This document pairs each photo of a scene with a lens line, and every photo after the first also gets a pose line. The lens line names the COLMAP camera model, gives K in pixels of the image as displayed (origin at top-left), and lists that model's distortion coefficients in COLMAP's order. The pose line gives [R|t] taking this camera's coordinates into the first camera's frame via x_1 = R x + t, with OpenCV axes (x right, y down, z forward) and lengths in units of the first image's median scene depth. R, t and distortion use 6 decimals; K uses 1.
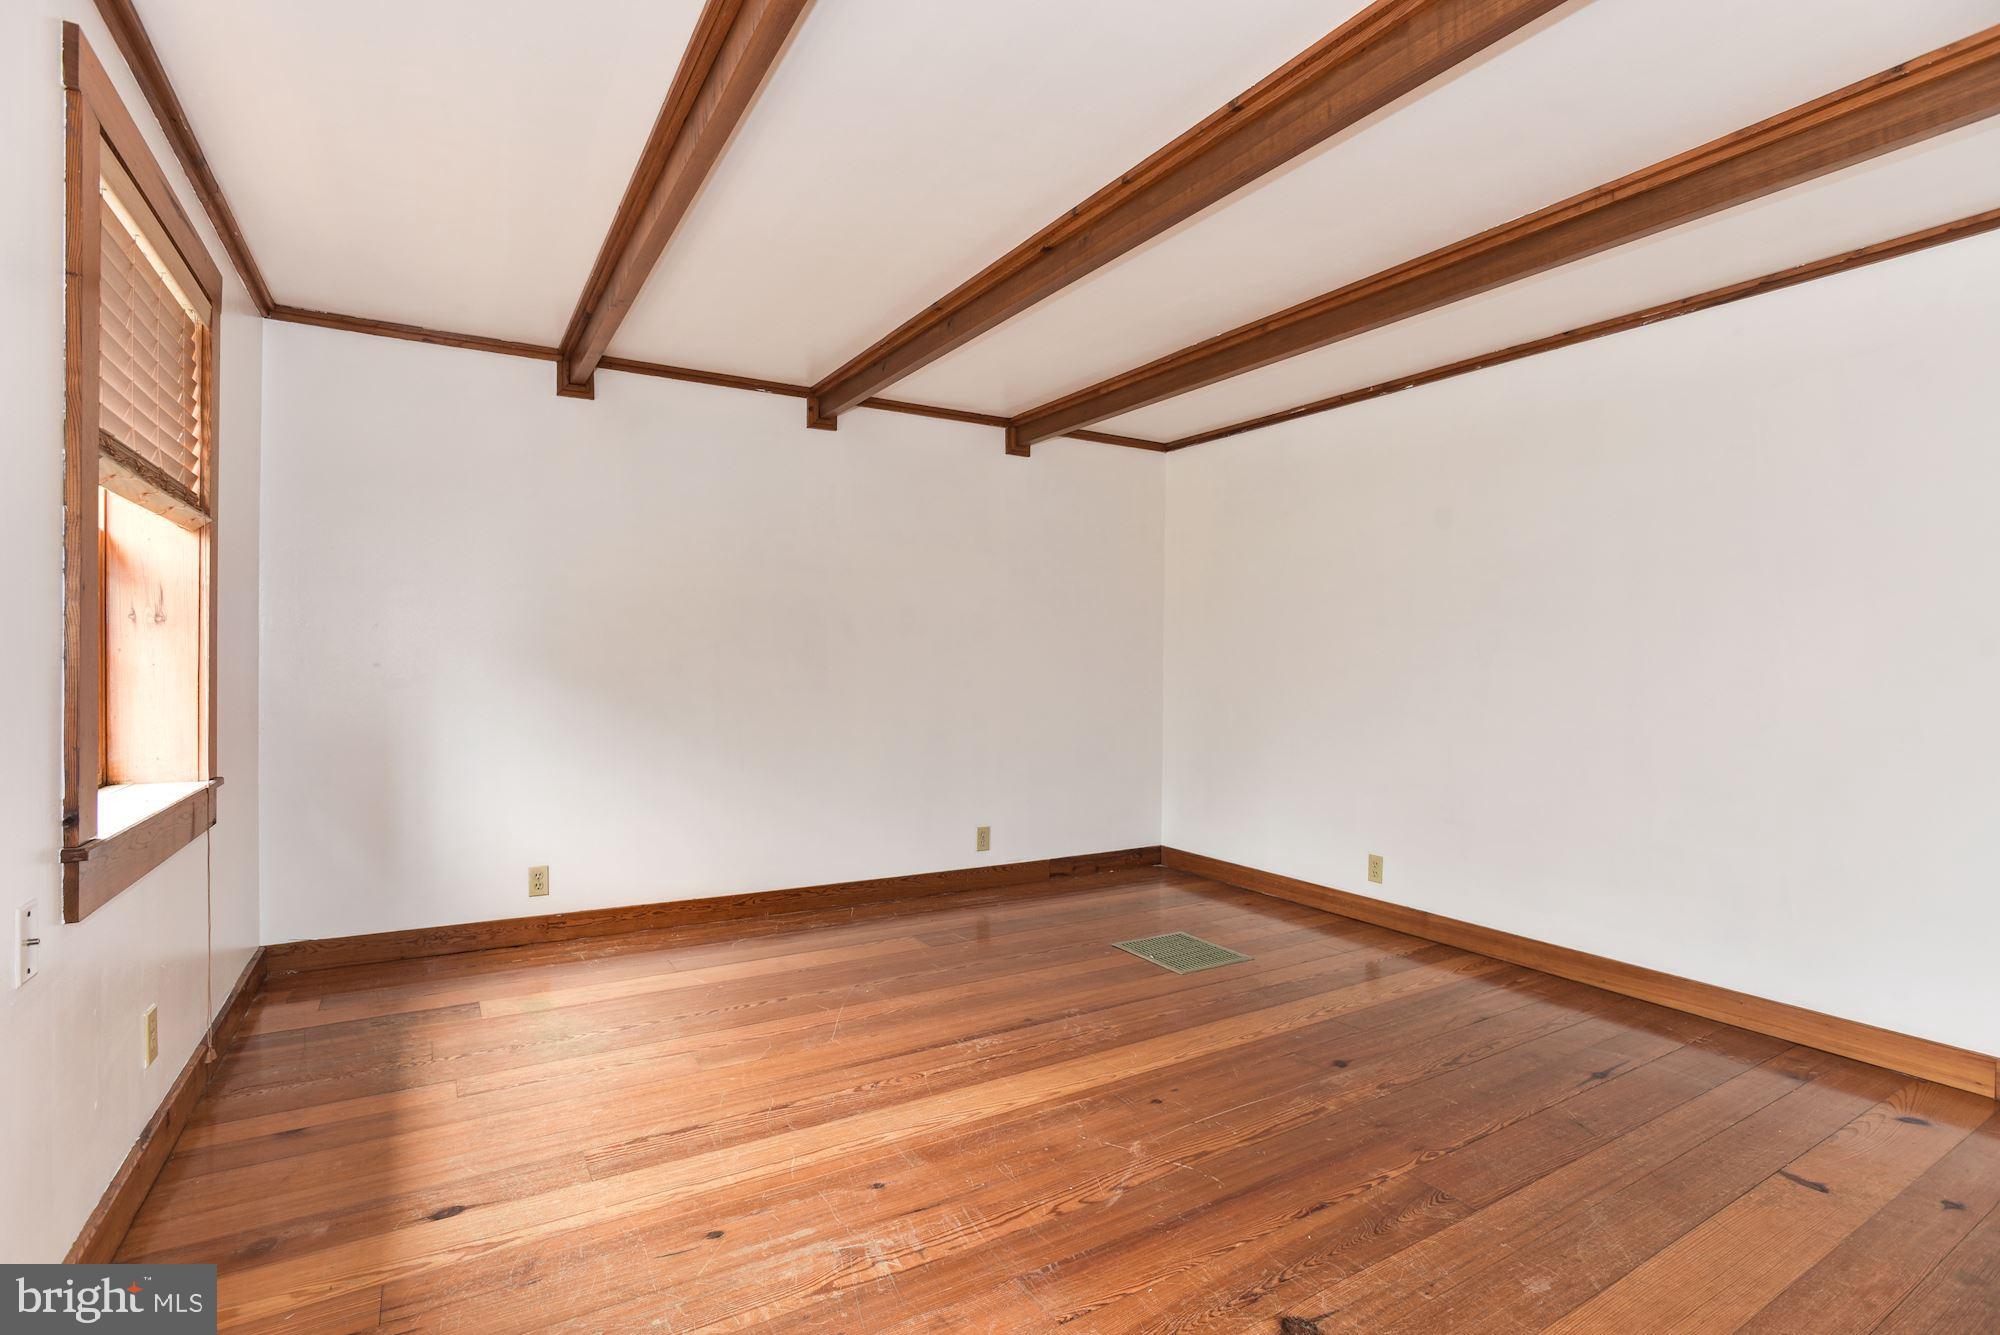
lens RADIAL K [[950.0, 0, 992.2], [0, 950.0, 664.7], [0, 0, 1]] dist [-0.050972, 0.019346]
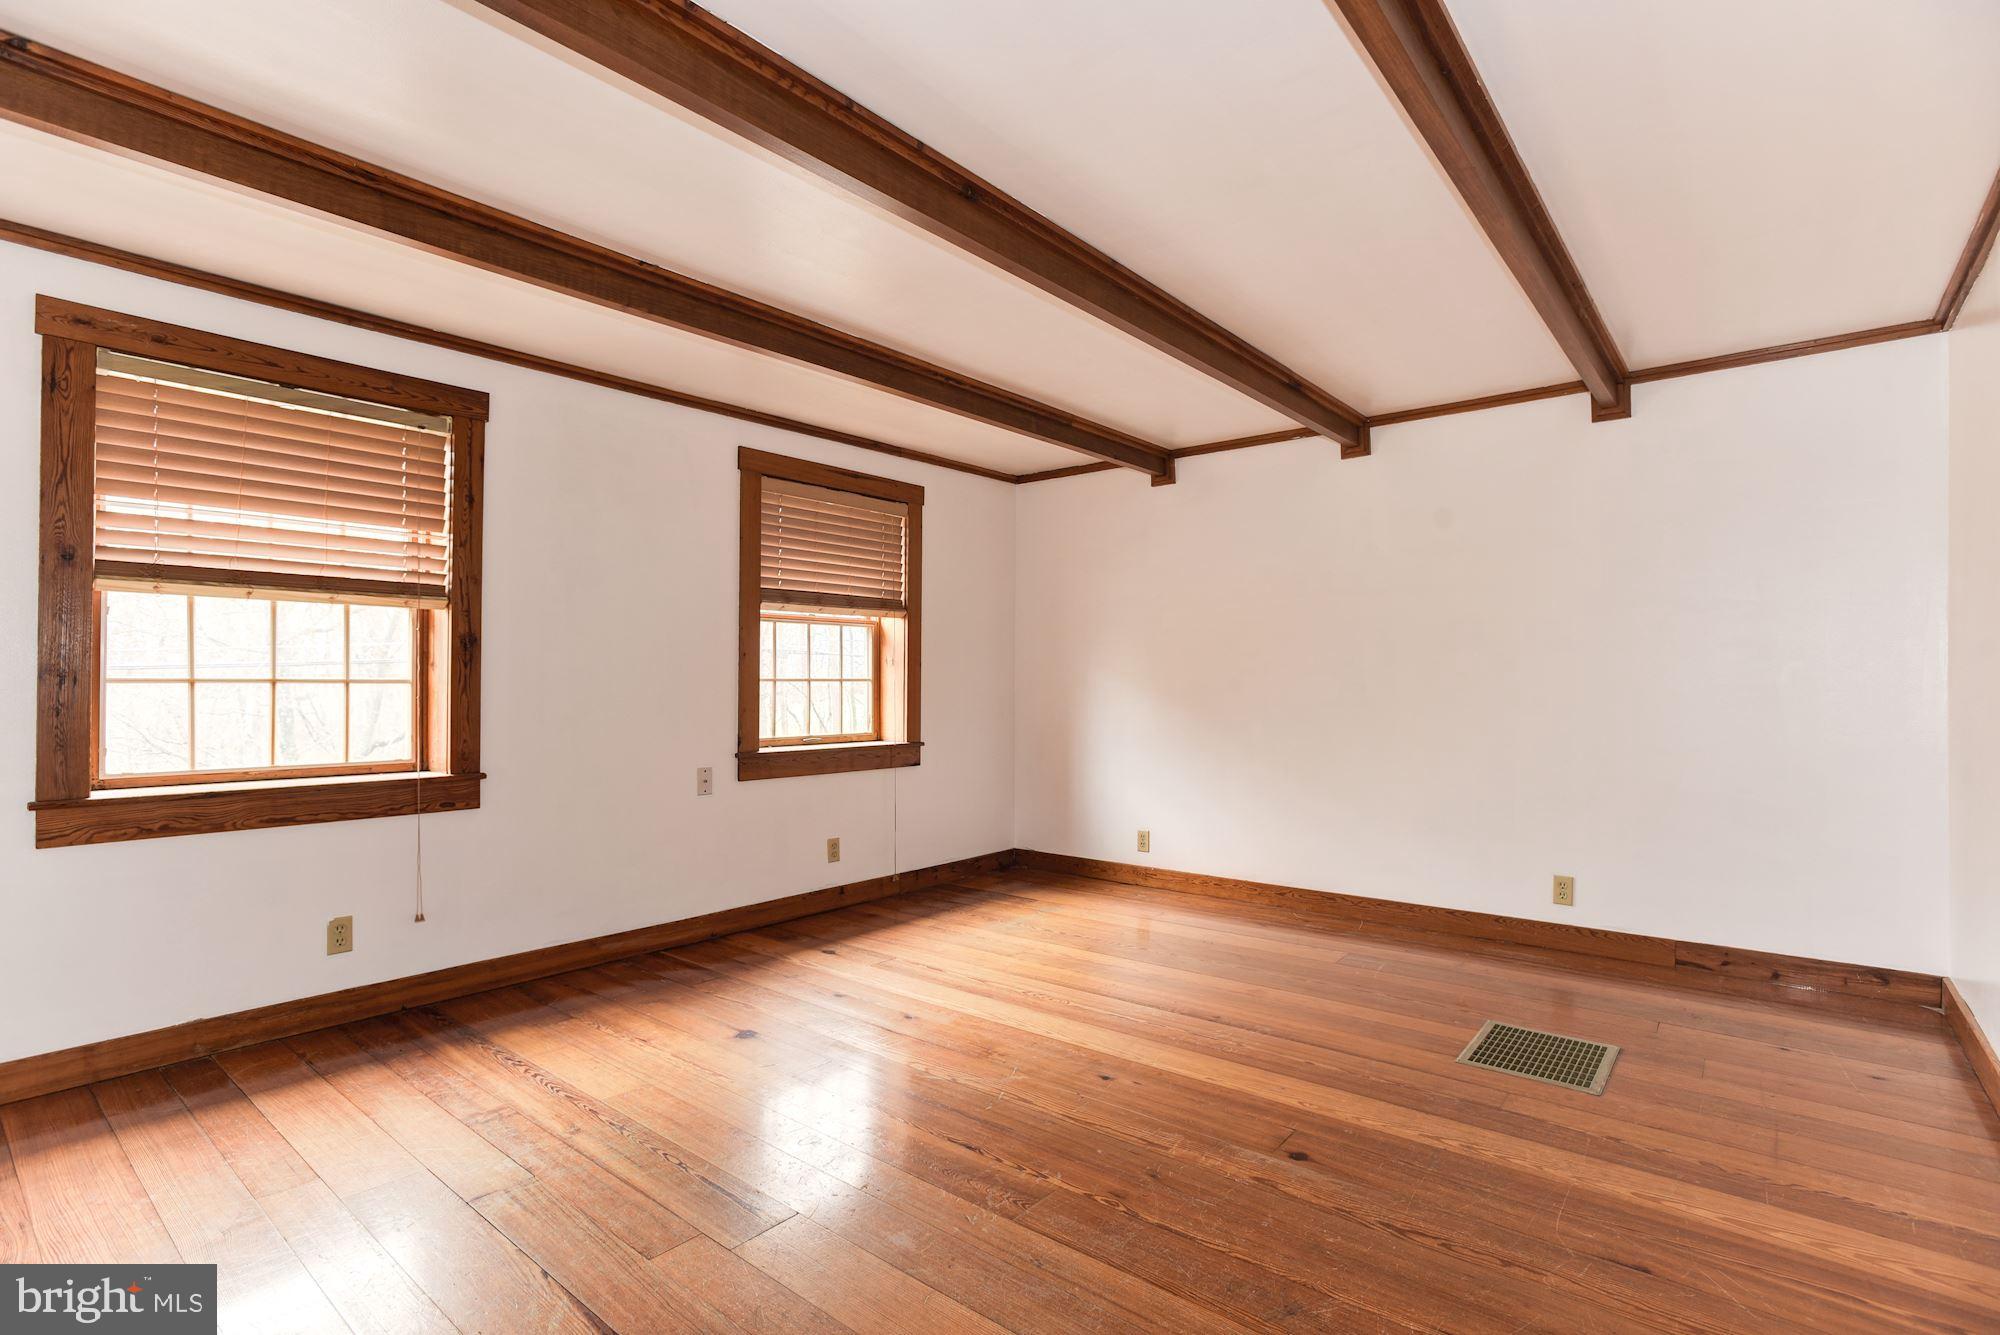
lens RADIAL K [[950.0, 0, 981.0], [0, 950.0, 673.3], [0, 0, 1]] dist [-0.050972, 0.019346]
pose [[0.317801, -0.018012, -0.947986, 0.947890], [0.004724, 0.999837, -0.017413, 0.010528], [0.948146, 0.001056, 0.317835, 0.414706]]
